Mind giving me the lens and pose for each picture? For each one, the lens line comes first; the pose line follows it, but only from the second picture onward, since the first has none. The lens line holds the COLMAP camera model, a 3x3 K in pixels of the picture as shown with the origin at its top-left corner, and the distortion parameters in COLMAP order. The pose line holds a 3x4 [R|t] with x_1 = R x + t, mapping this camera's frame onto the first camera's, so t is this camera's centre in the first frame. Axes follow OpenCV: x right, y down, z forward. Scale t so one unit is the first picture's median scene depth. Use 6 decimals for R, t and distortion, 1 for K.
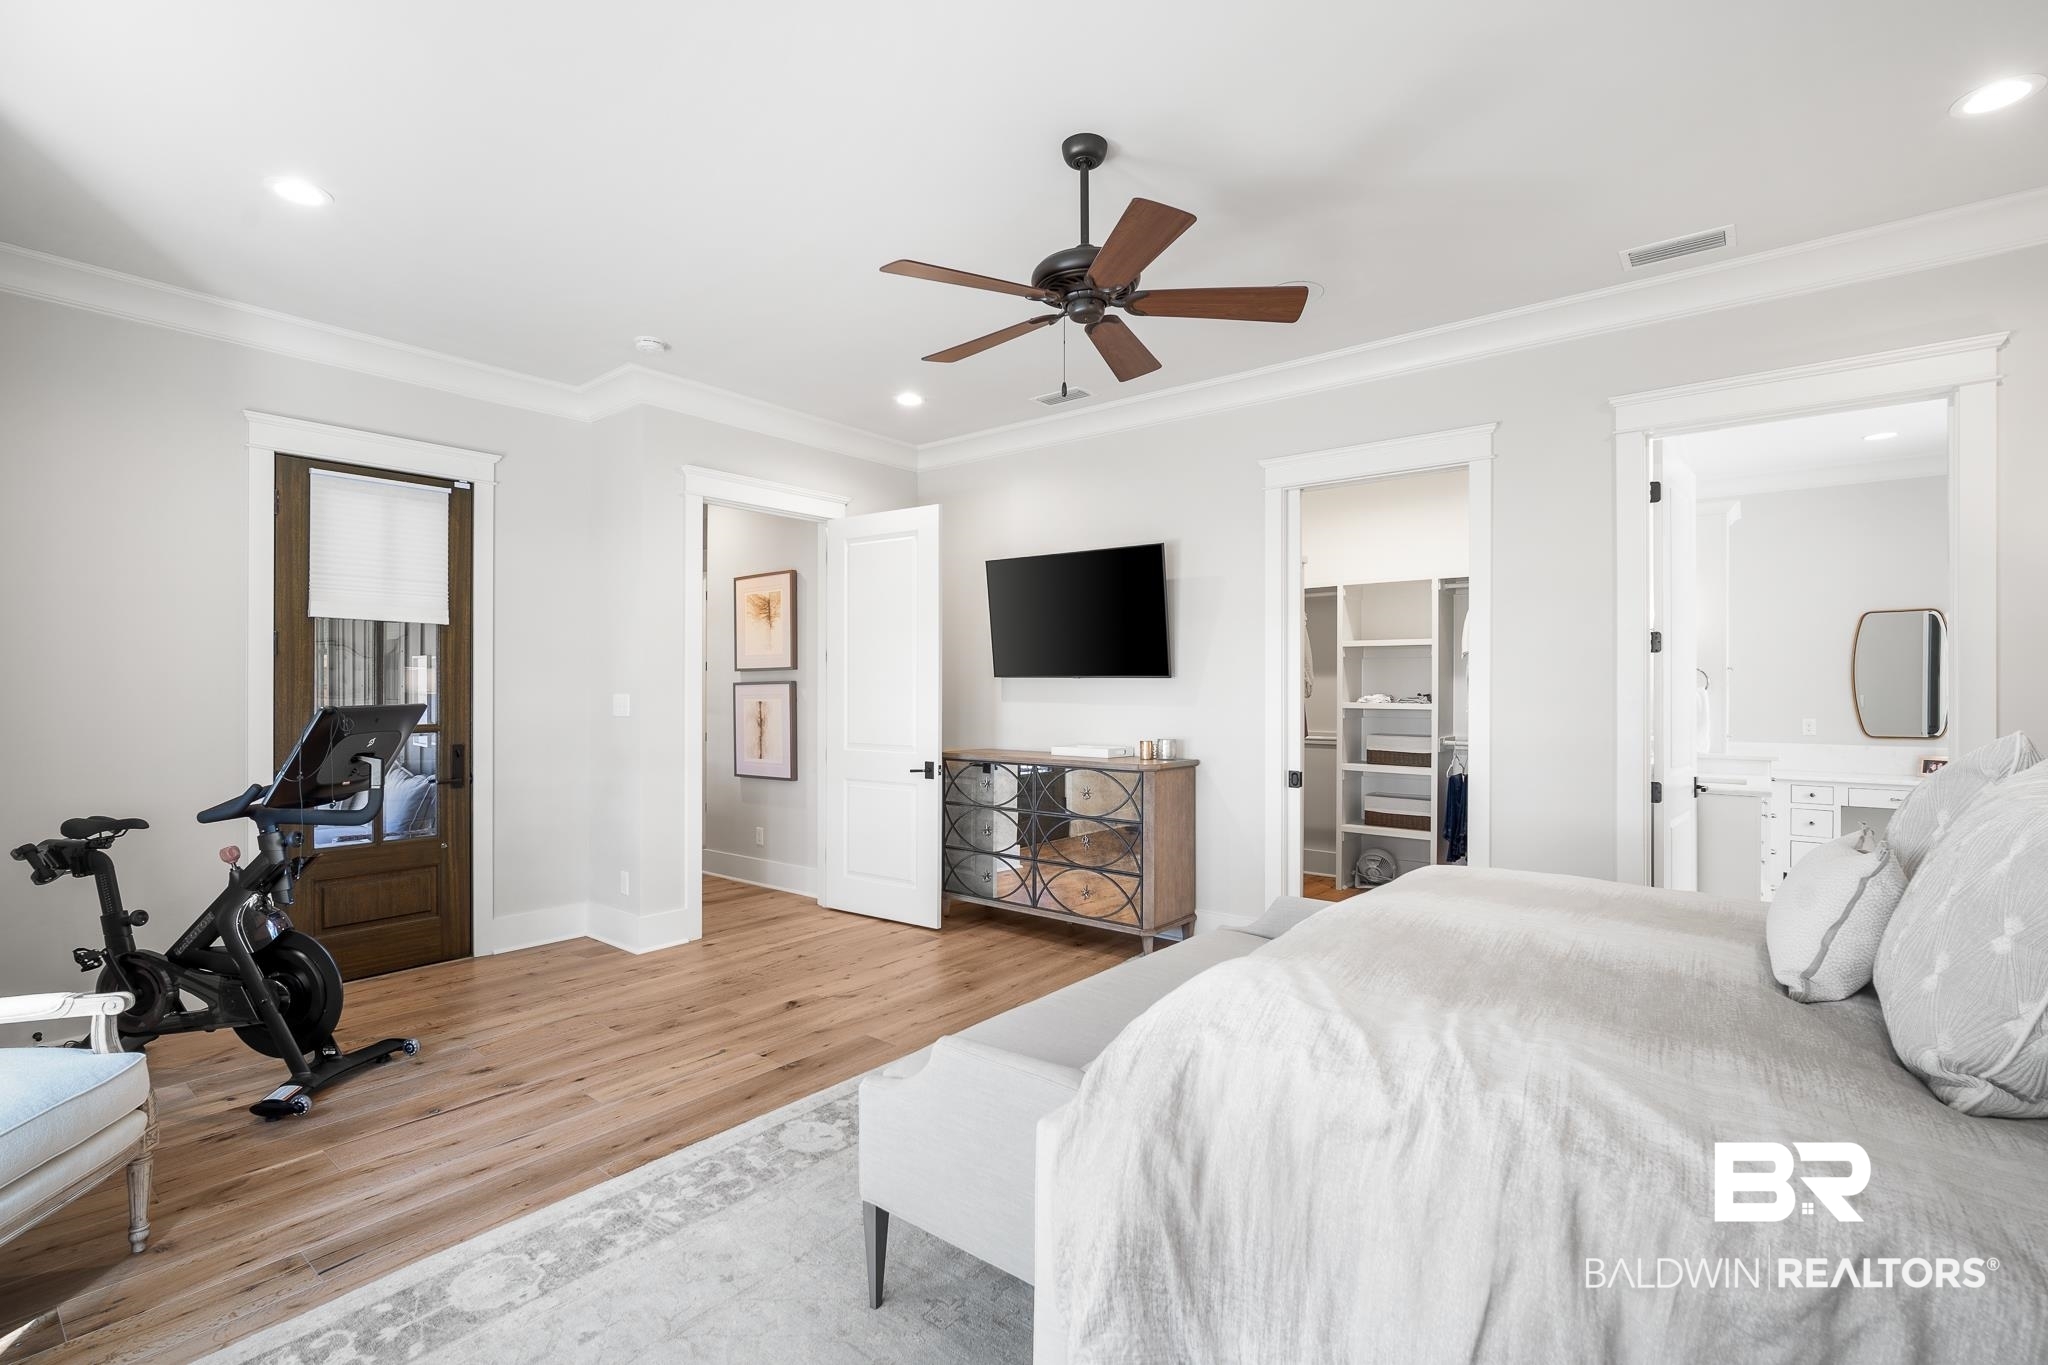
lens RADIAL K [[927.1, 0, 1023.7], [0, 927.1, 684.2], [0, 0, 1]] dist [-0.002391, 0.001740]
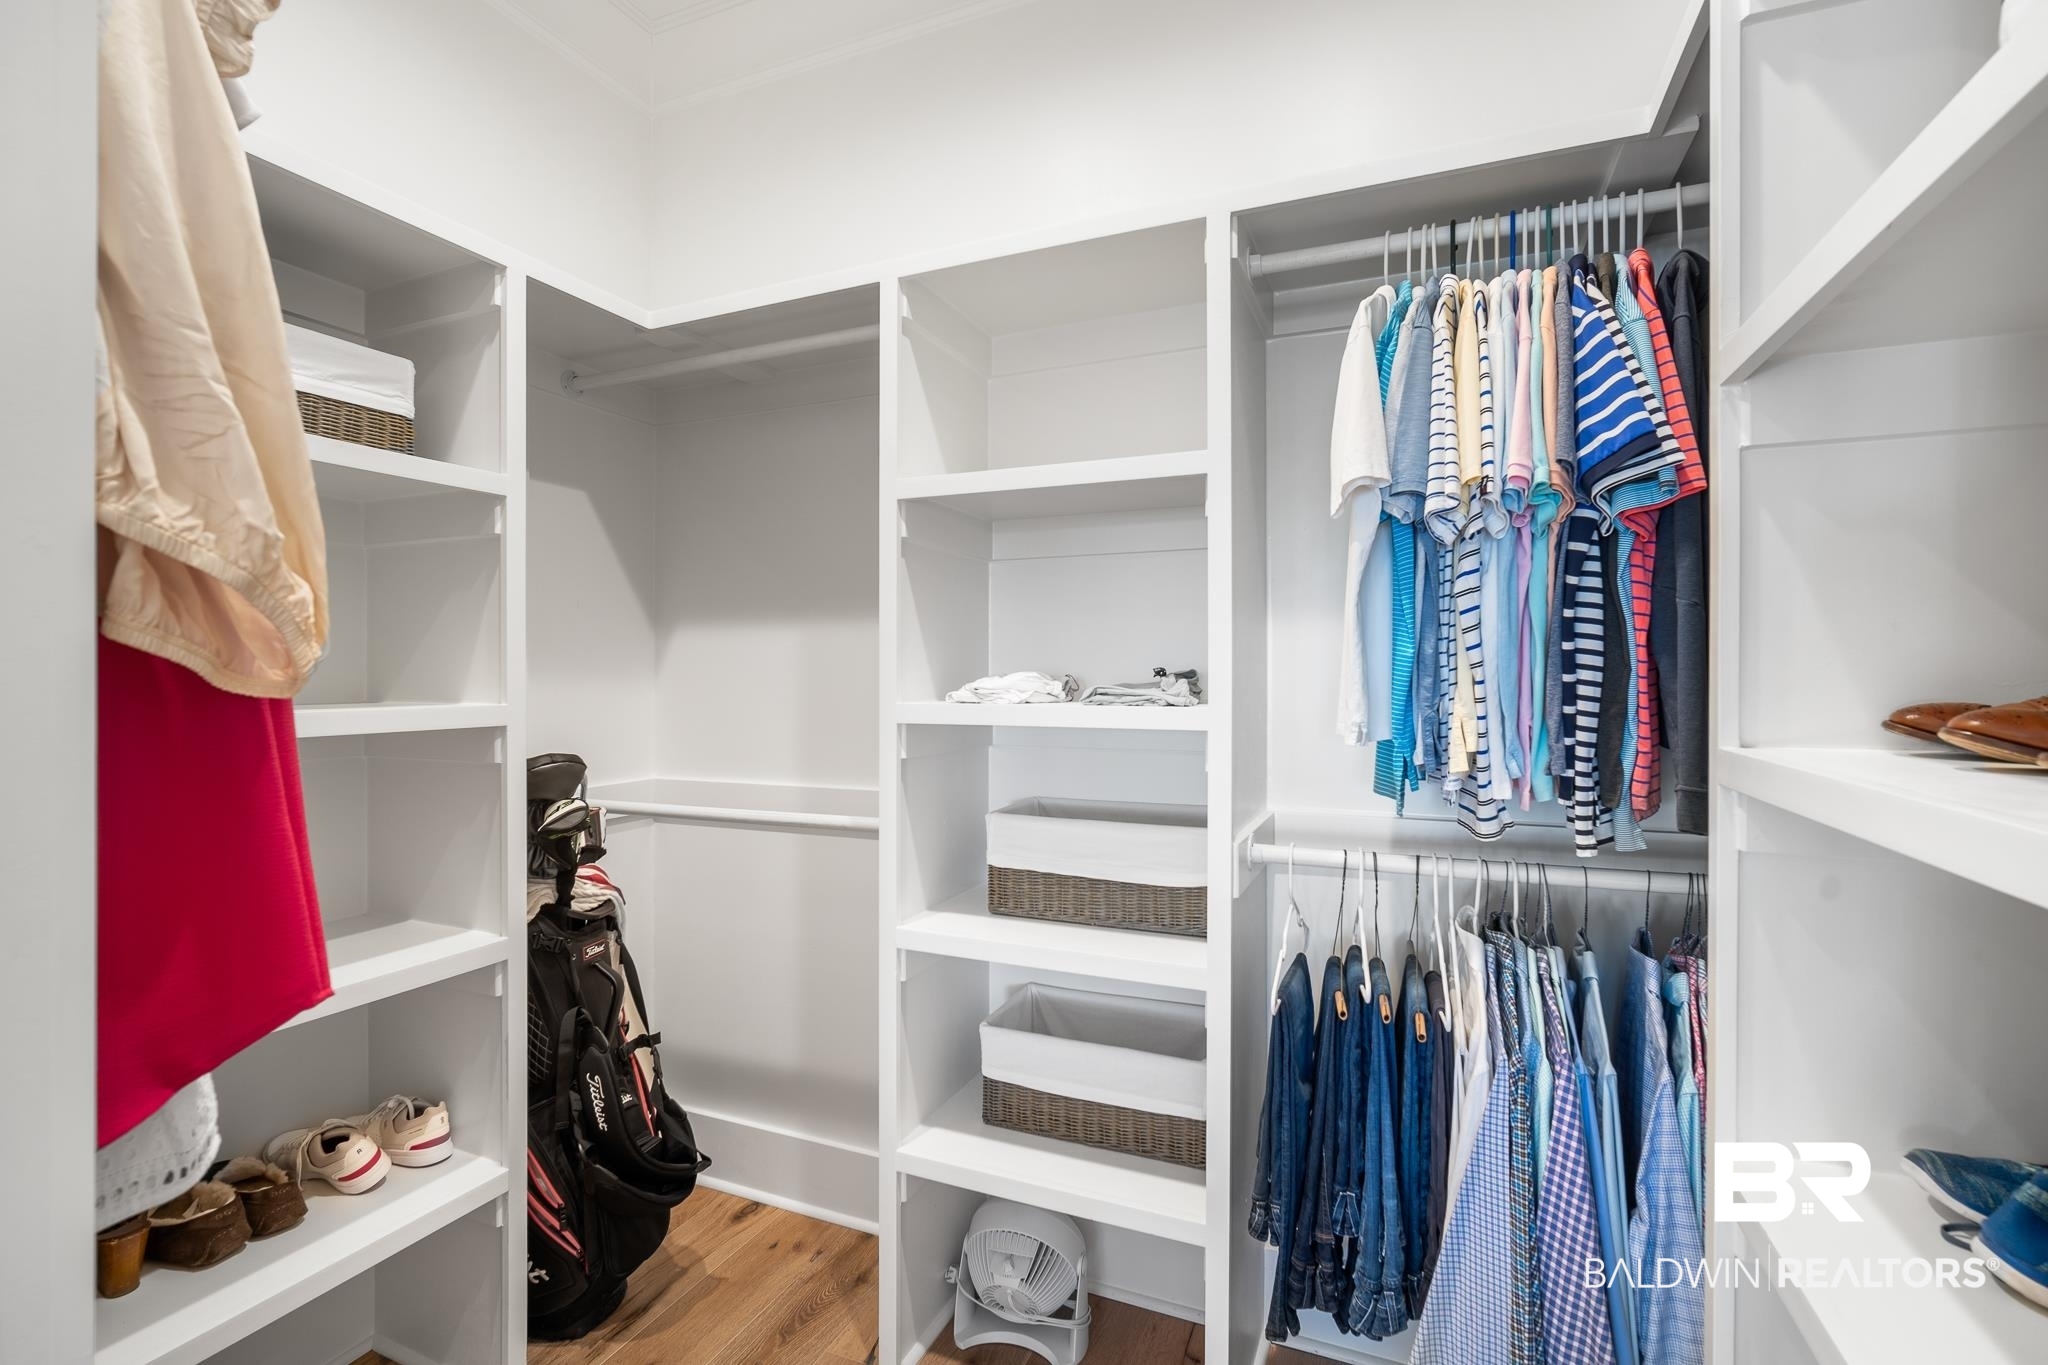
lens RADIAL K [[927.1, 0, 1023.5], [0, 927.1, 680.2], [0, 0, 1]] dist [-0.002391, 0.001740]
pose [[0.973444, -0.010401, 0.228687, 0.325386], [0.008233, 0.999912, 0.010434, 0.010434], [-0.228775, -0.008274, 0.973444, 0.746680]]
